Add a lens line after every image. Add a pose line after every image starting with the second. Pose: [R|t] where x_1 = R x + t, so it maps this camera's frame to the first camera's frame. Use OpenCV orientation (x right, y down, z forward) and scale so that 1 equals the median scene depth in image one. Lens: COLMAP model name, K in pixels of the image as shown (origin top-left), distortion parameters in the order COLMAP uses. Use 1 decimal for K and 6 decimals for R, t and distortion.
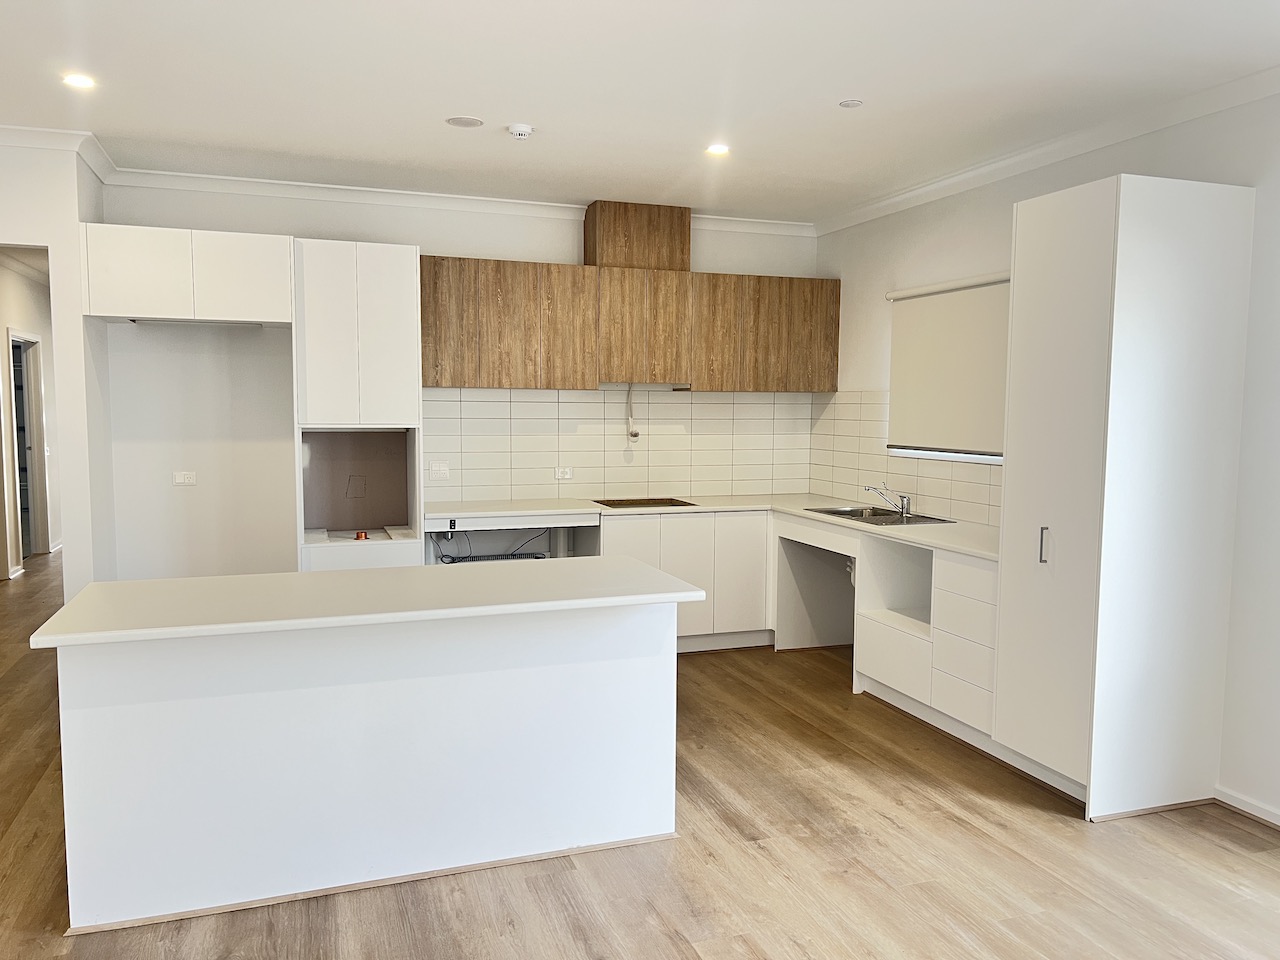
lens RADIAL K [[965.6, 0, 640.0], [0, 965.6, 480.0], [0, 0, 1]] dist [0.009027, -0.000266]
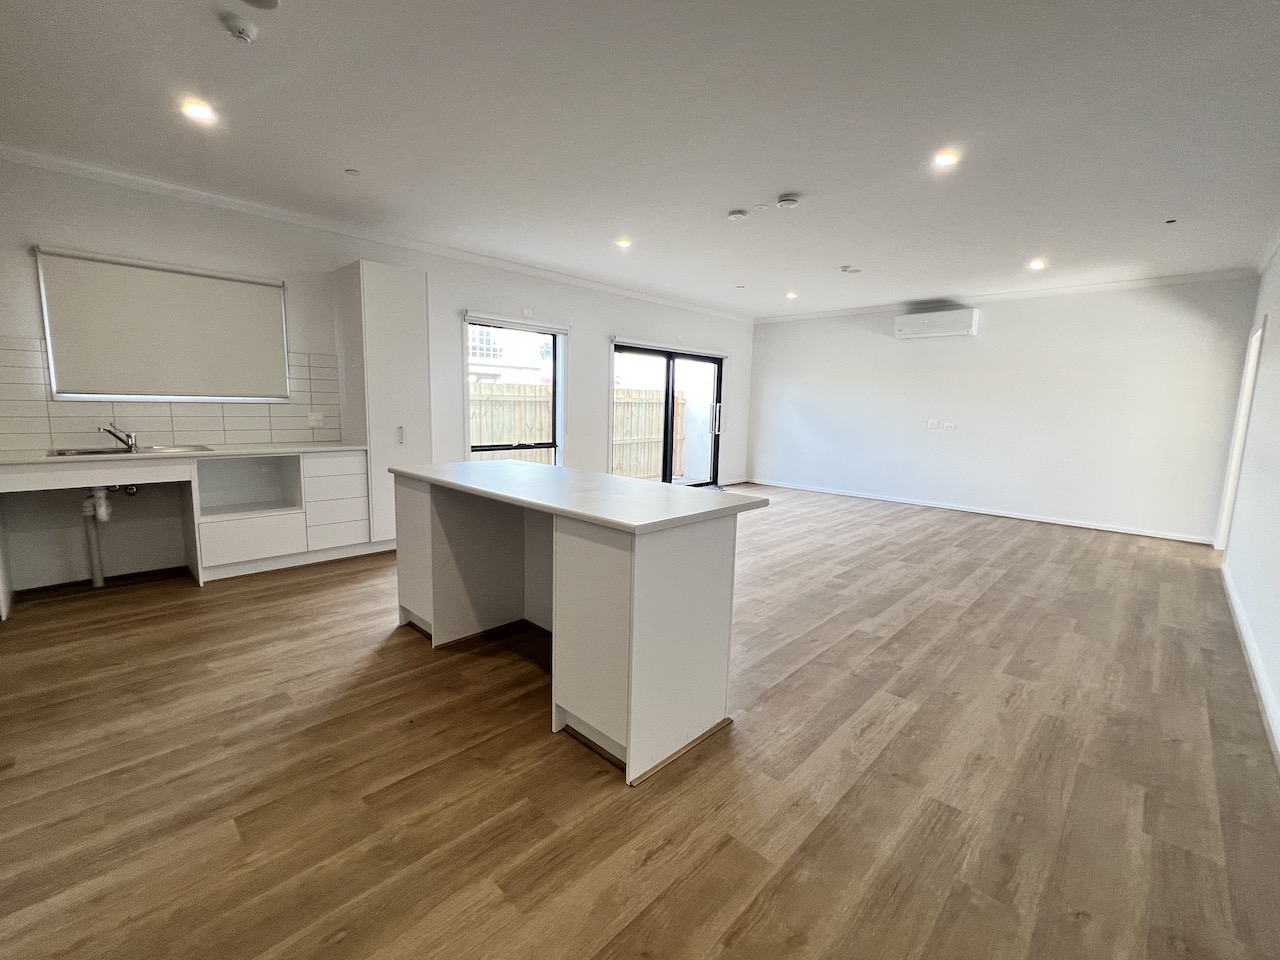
lens RADIAL K [[548.6, 0, 636.4], [0, 548.6, 478.5], [0, 0, 1]] dist [-0.000324, -0.000750]
pose [[-0.434035, -0.140519, 0.889870, -0.612749], [0.043970, 0.983279, 0.176716, -0.021090], [-0.899822, 0.115829, -0.420599, 0.720089]]
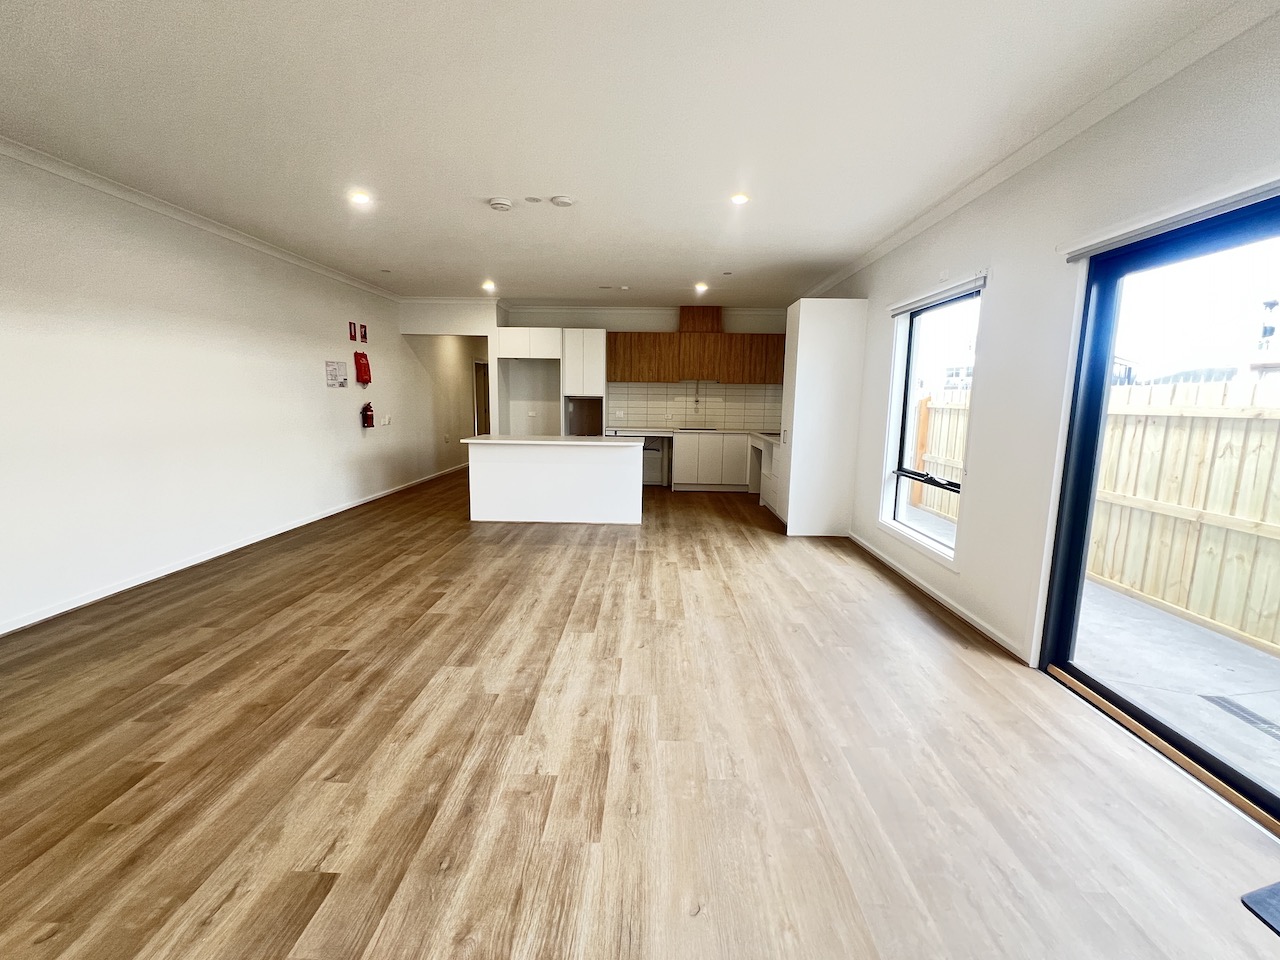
lens RADIAL K [[548.6, 0, 636.4], [0, 548.6, 478.5], [0, 0, 1]] dist [-0.000324, -0.000750]
pose [[0.928766, 0.058525, -0.366018, 0.406597], [-0.035619, 0.996979, 0.069030, 0.062671], [0.368952, -0.051075, 0.928044, -0.388238]]
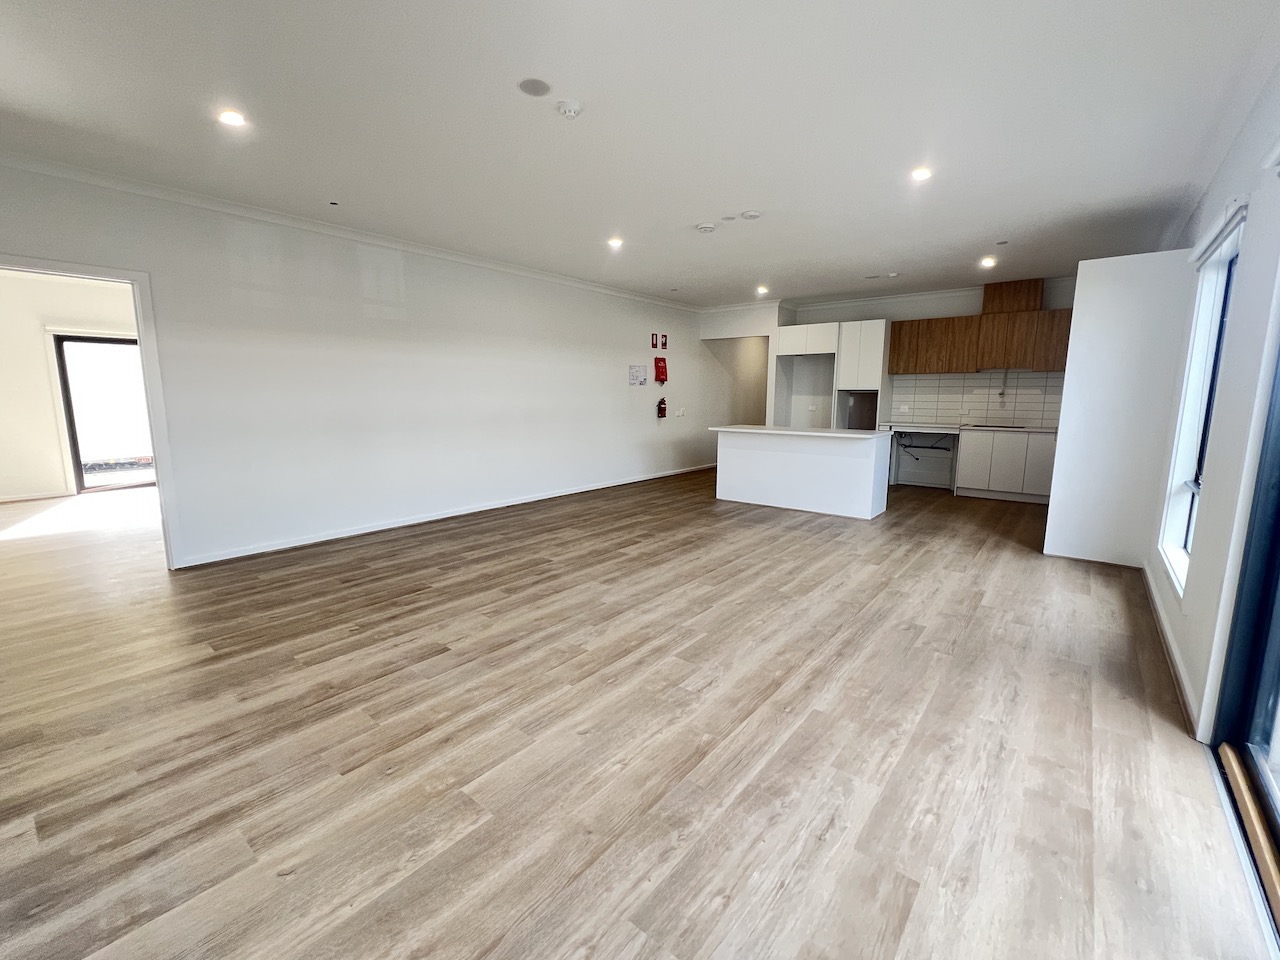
lens RADIAL K [[548.6, 0, 636.4], [0, 548.6, 478.5], [0, 0, 1]] dist [-0.000324, -0.000750]
pose [[0.510645, 0.123162, -0.850925, 0.677947], [-0.066999, 0.992378, 0.103429, 0.070112], [0.857177, 0.004196, 0.515005, -0.306571]]
